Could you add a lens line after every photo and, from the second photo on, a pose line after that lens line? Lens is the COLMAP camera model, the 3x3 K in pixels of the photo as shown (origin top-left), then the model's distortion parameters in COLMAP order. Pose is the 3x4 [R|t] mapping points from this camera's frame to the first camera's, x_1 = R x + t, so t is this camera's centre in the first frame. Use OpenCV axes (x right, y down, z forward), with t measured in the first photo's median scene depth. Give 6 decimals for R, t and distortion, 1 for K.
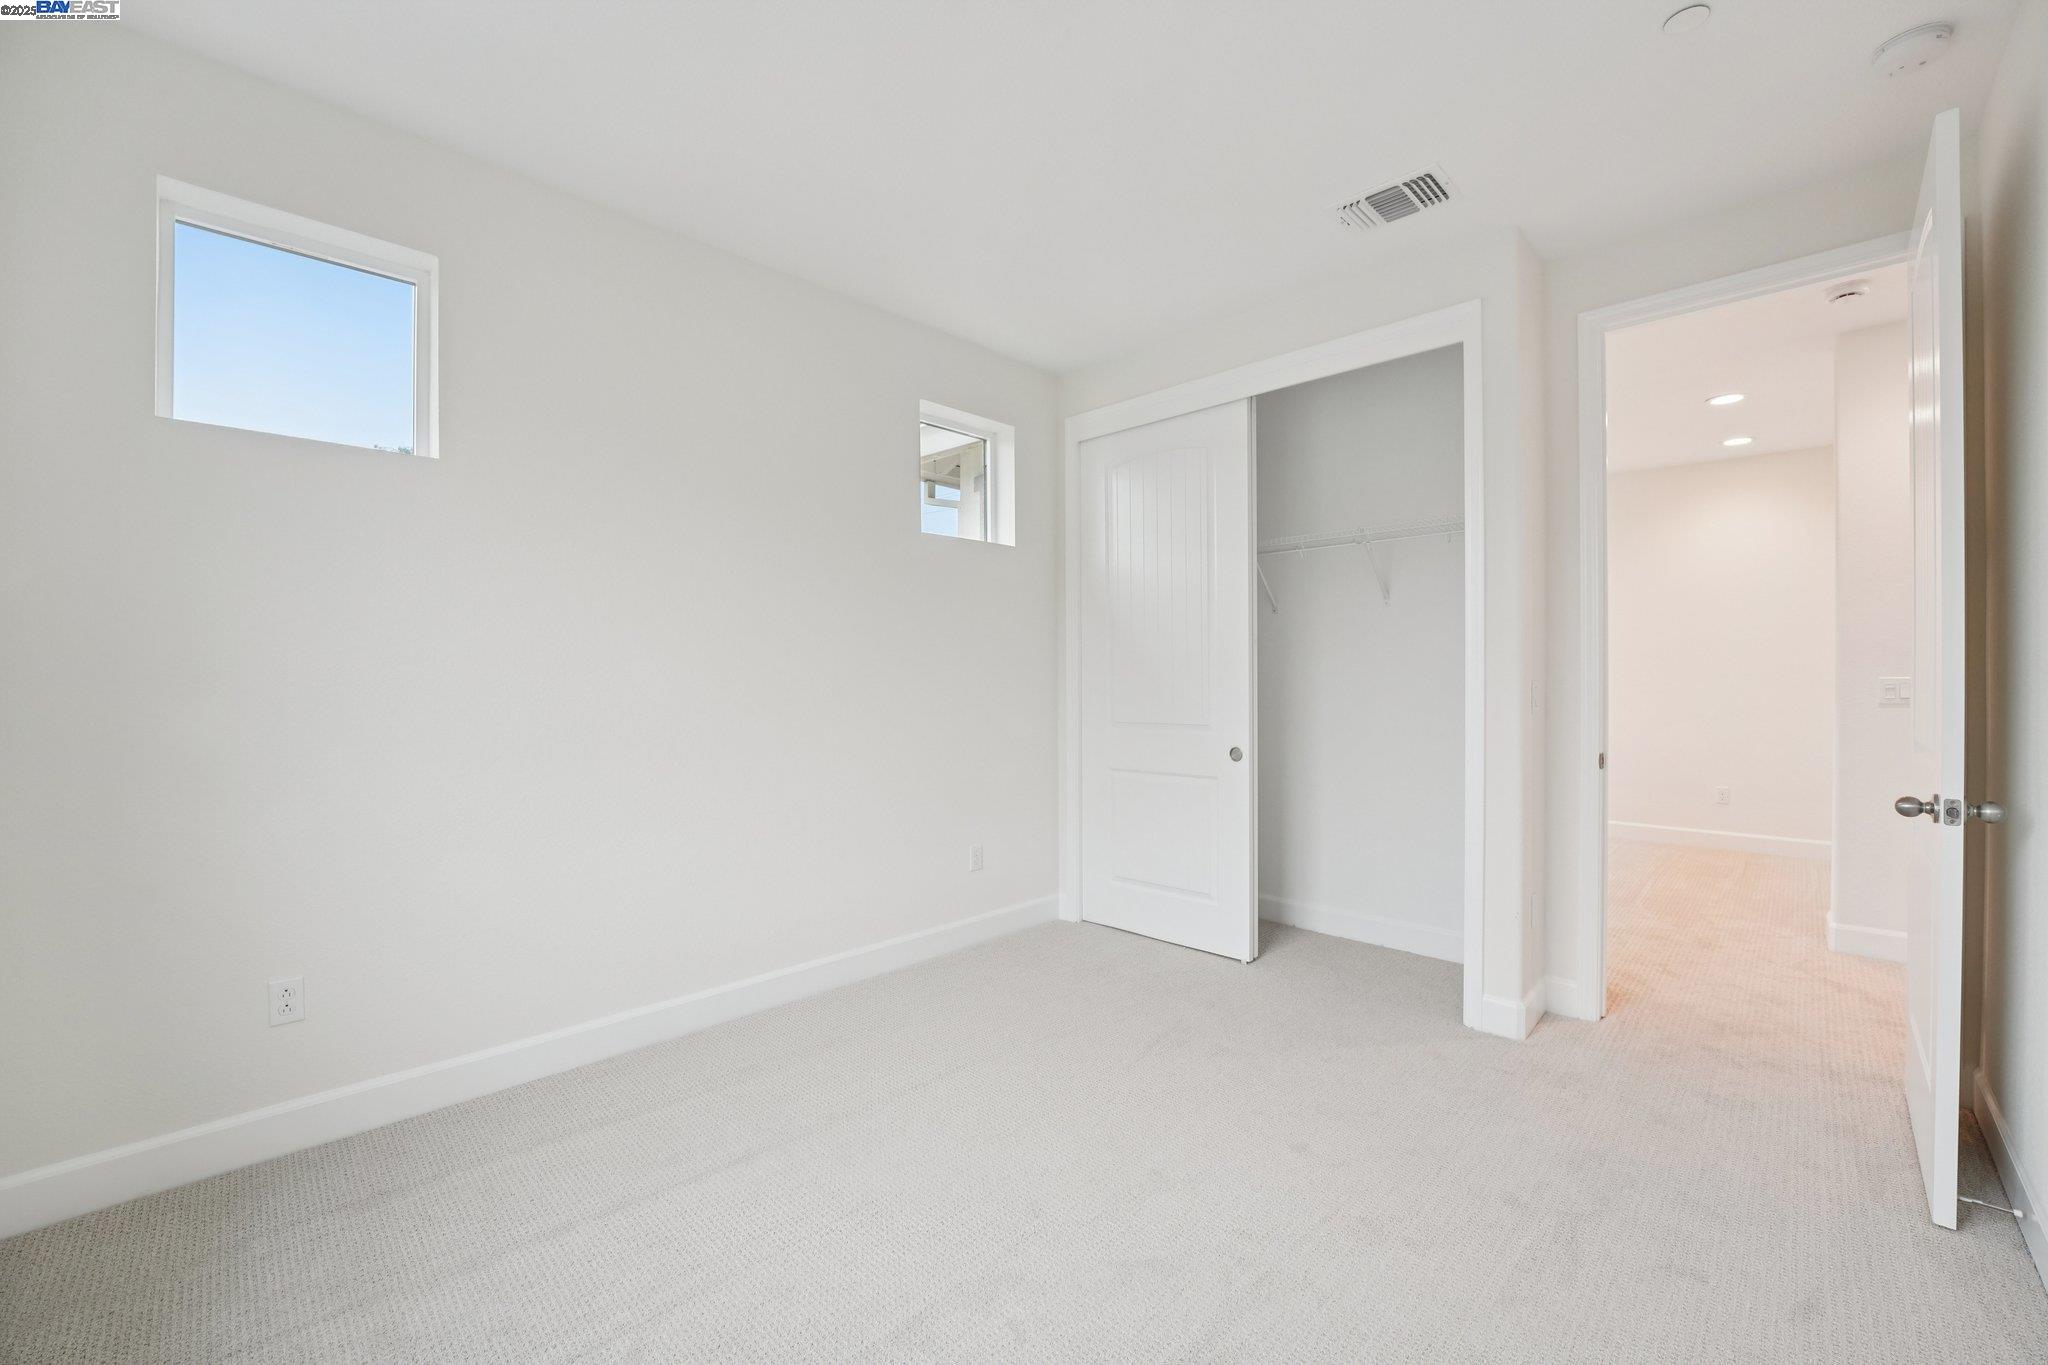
lens RADIAL K [[831.3, 0, 1022.9], [0, 831.3, 678.2], [0, 0, 1]] dist [-0.037446, 0.000031]
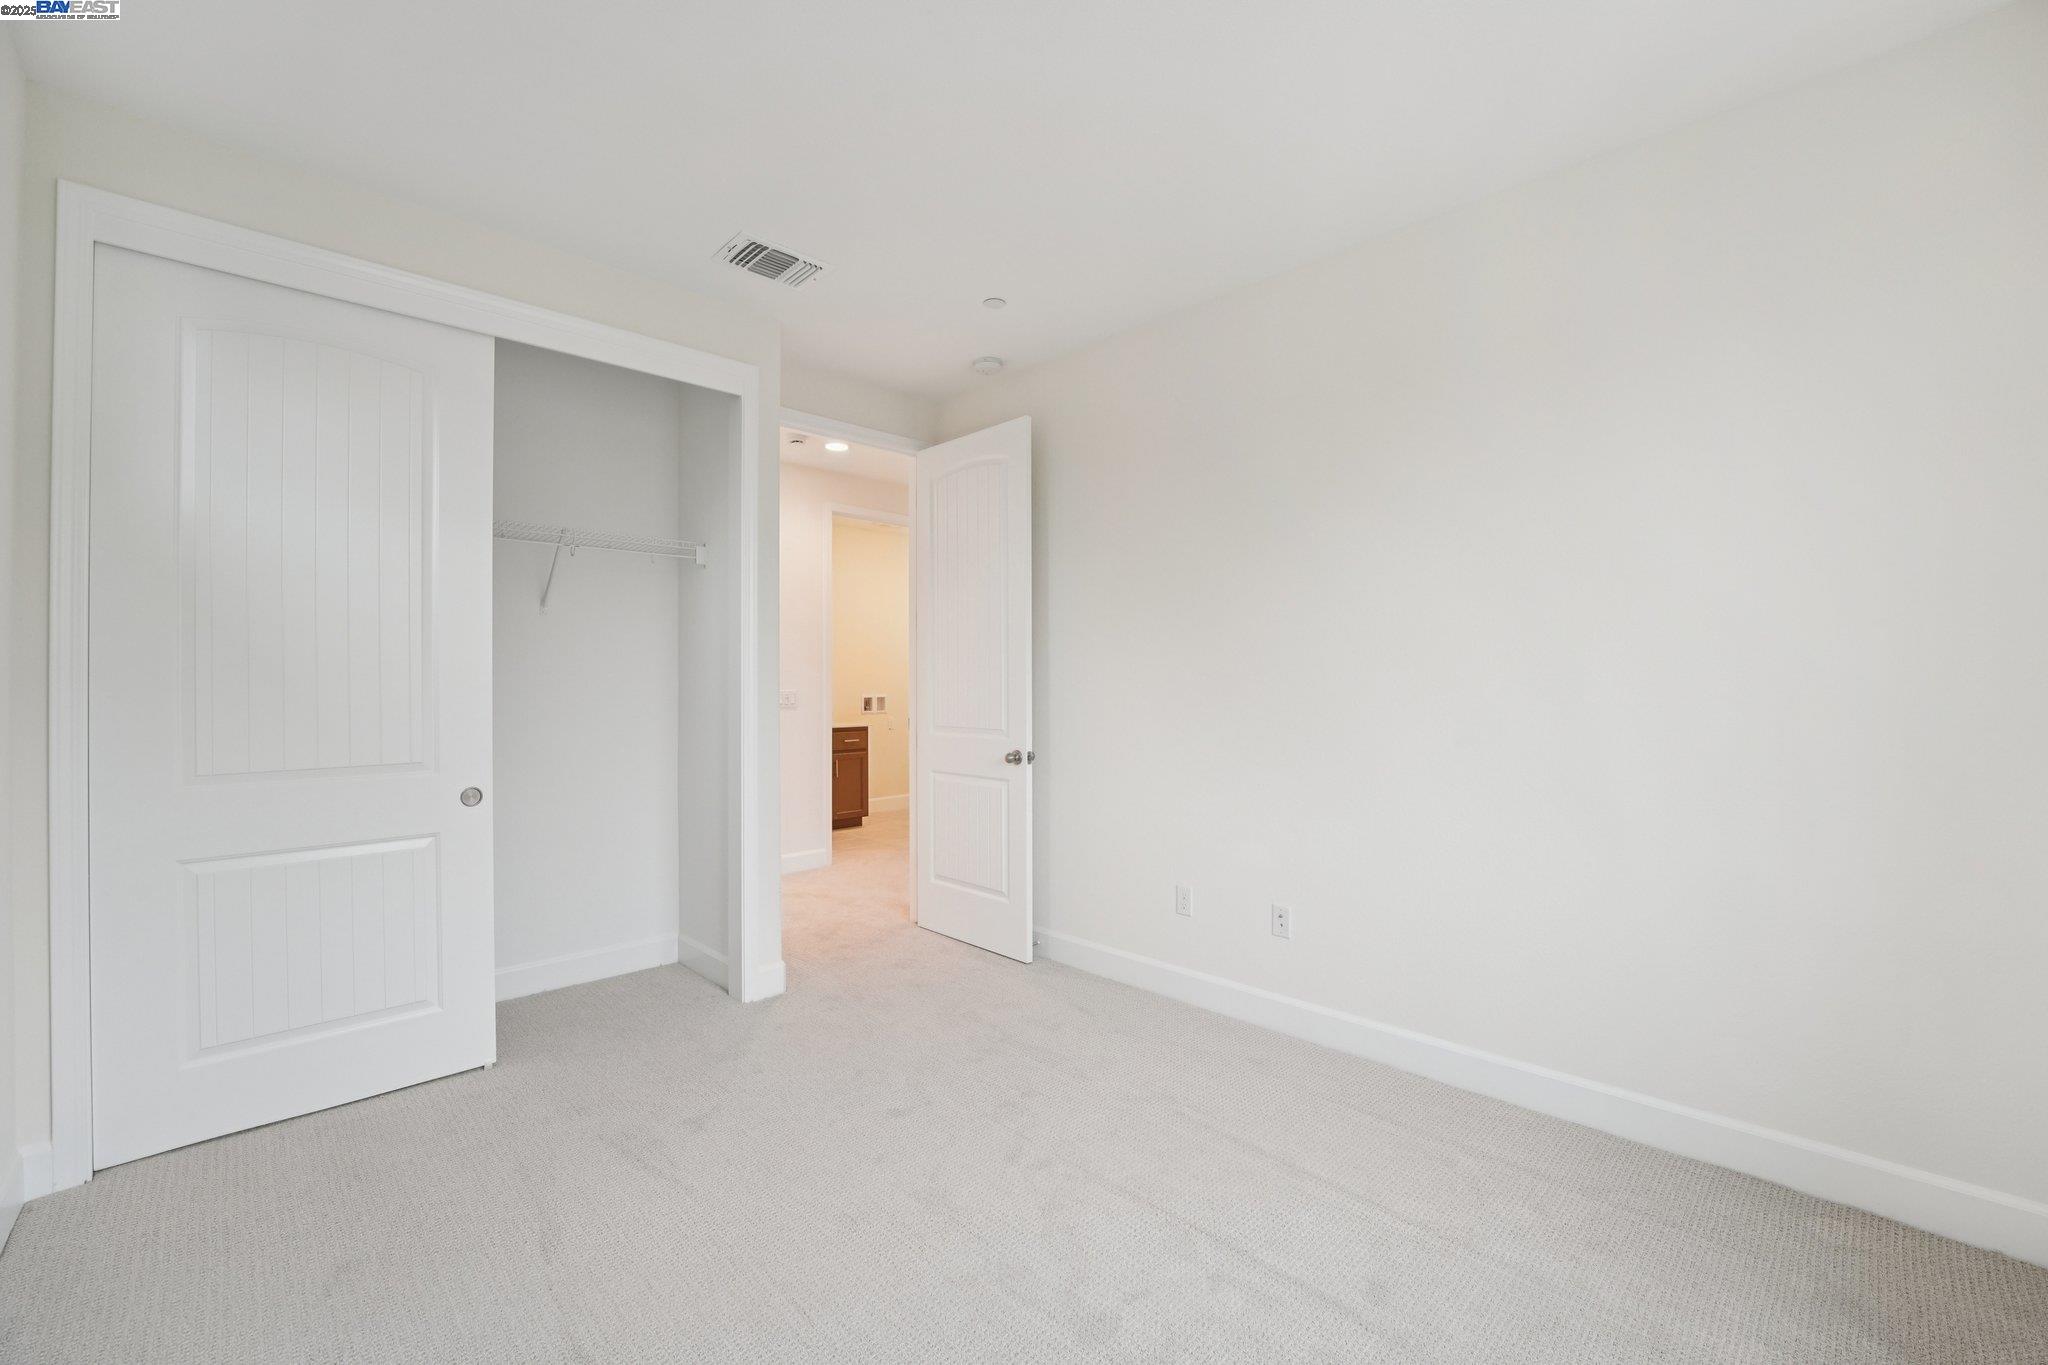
lens RADIAL K [[831.3, 0, 1022.9], [0, 831.3, 678.2], [0, 0, 1]] dist [-0.037446, 0.000031]
pose [[0.000381, 0.007836, 0.999969, -0.490256], [0.001072, 0.999969, -0.007836, -0.011222], [-0.999999, 0.001075, 0.000373, 0.501684]]
